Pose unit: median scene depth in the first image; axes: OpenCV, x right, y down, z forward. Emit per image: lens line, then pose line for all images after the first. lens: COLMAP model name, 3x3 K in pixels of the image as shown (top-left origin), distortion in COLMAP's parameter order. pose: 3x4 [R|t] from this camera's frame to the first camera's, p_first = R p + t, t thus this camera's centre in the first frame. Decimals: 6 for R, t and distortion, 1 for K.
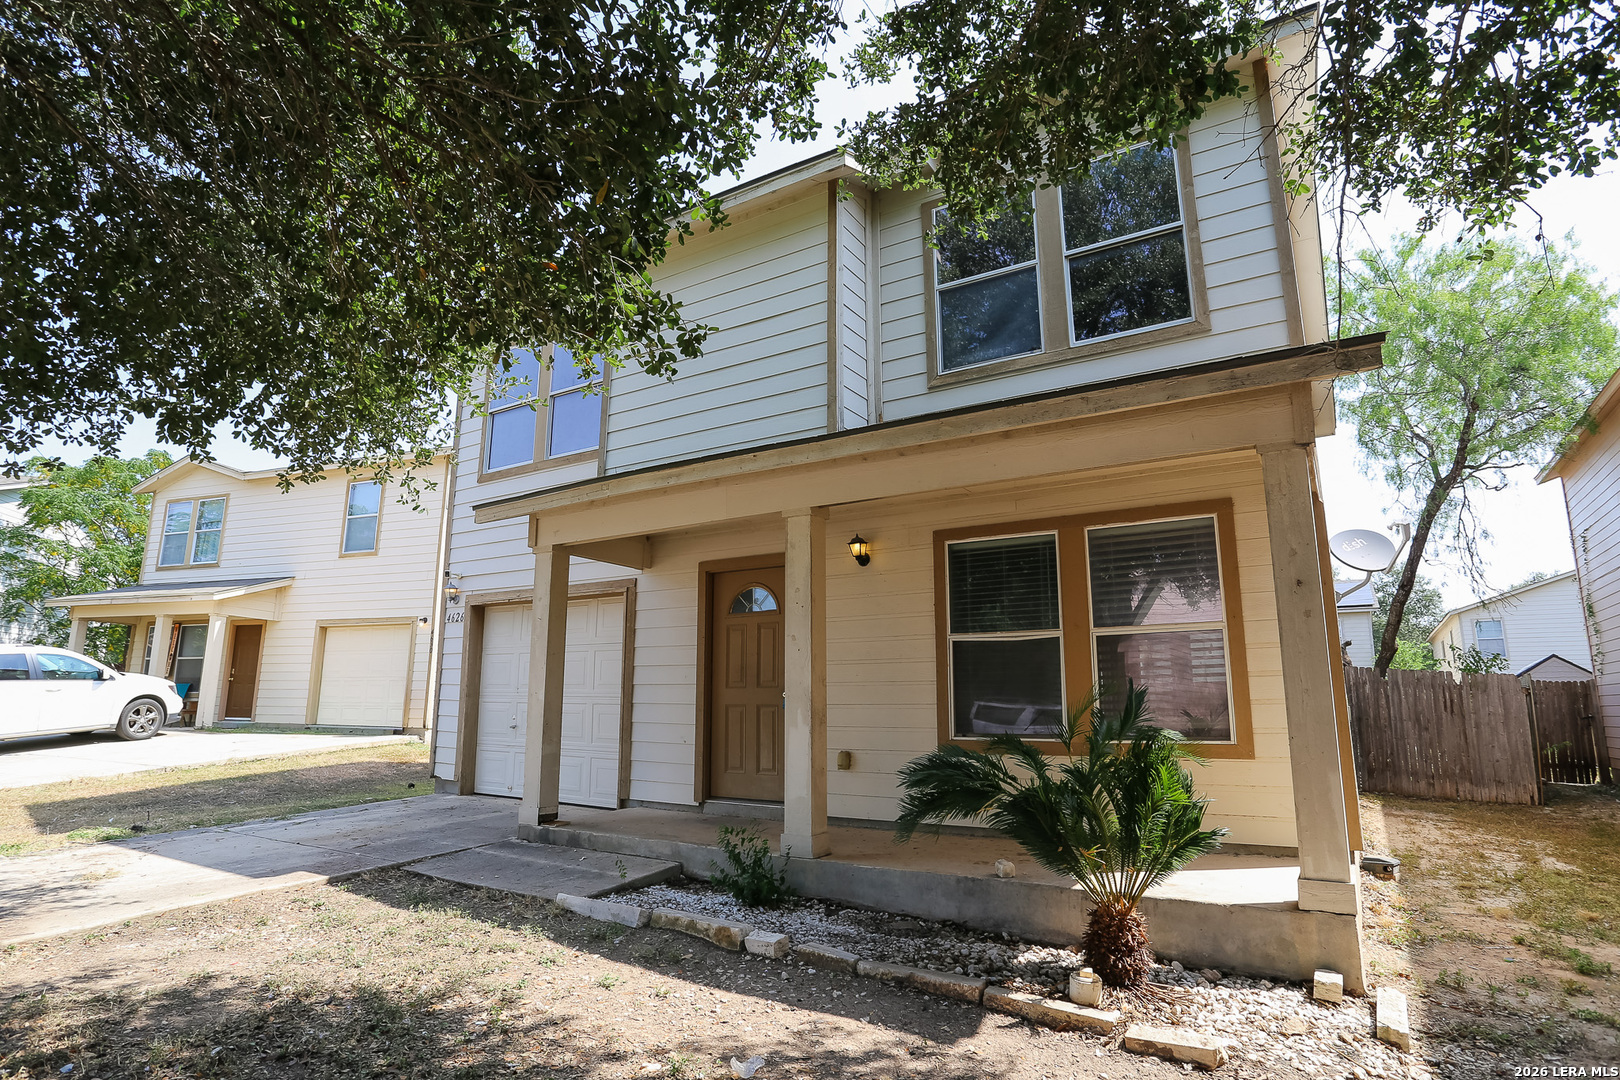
lens RADIAL K [[803.6, 0, 813.5], [0, 803.6, 539.8], [0, 0, 1]] dist [-0.069647, 0.021902]
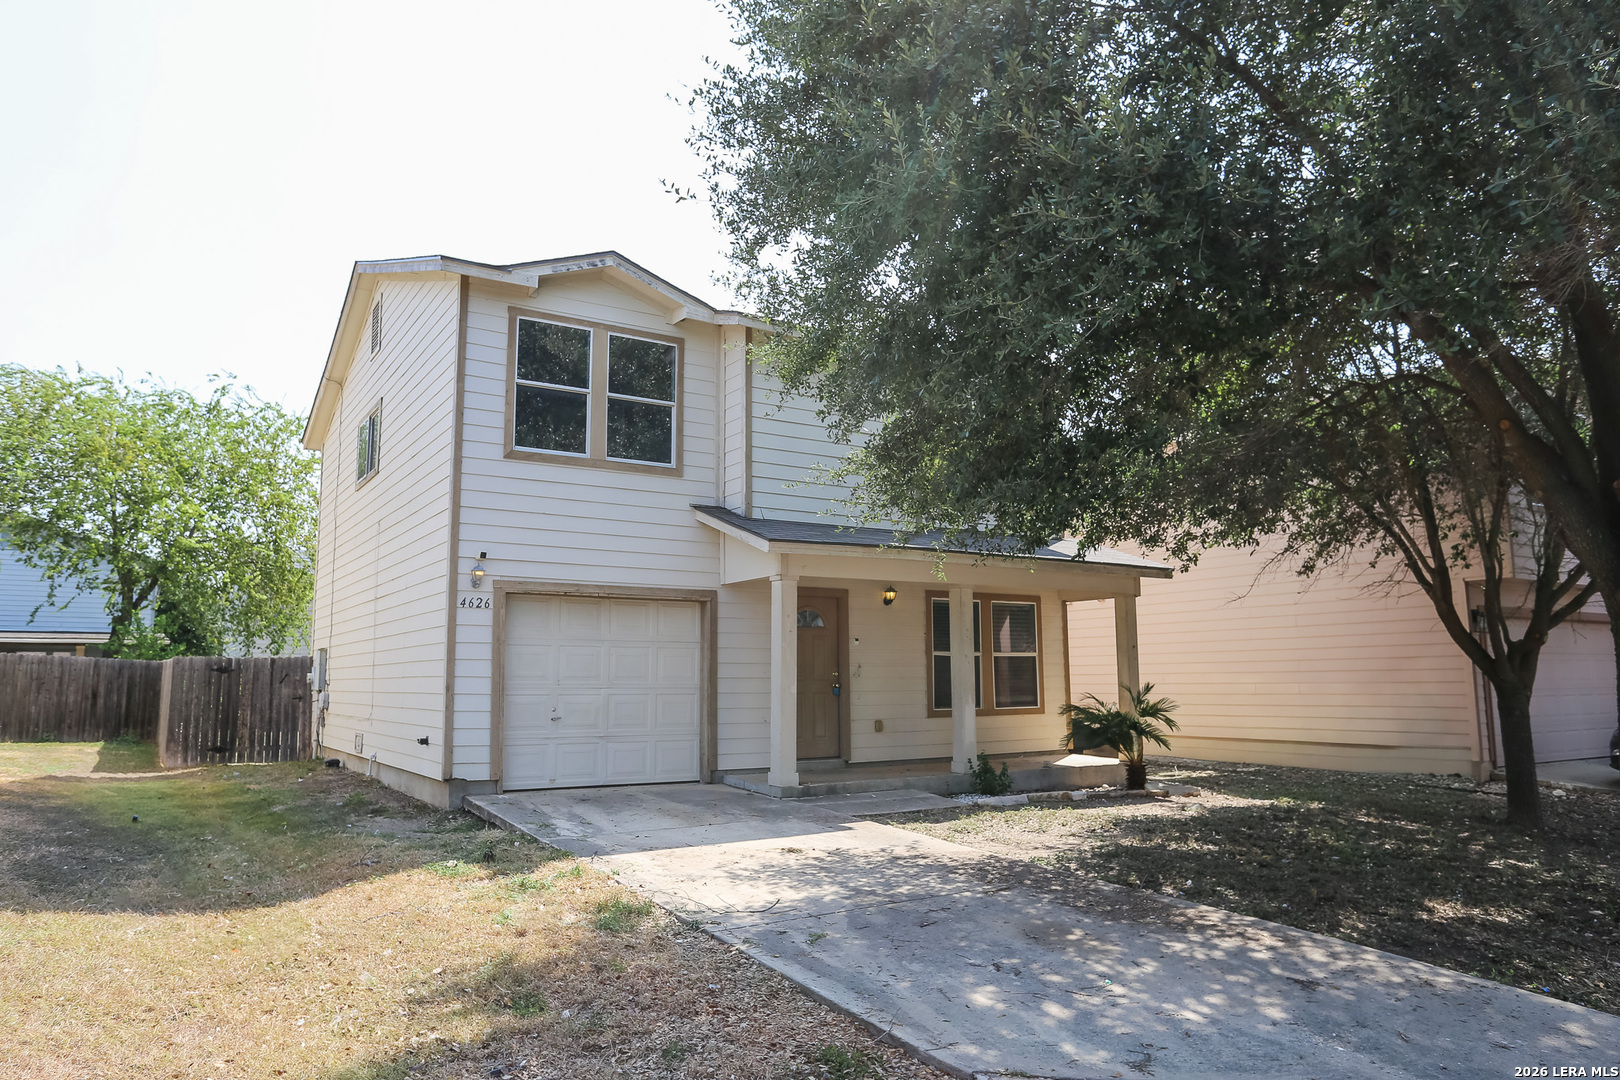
lens RADIAL K [[1071.1, 0, 810.0], [0, 1071.1, 540.0], [0, 0, 1]] dist [-0.022374, 0.004988]
pose [[0.473447, 0.132214, 0.870843, -1.901242], [-0.150972, 0.986220, -0.067653, 0.071553], [-0.867787, -0.099443, 0.486884, 0.100639]]
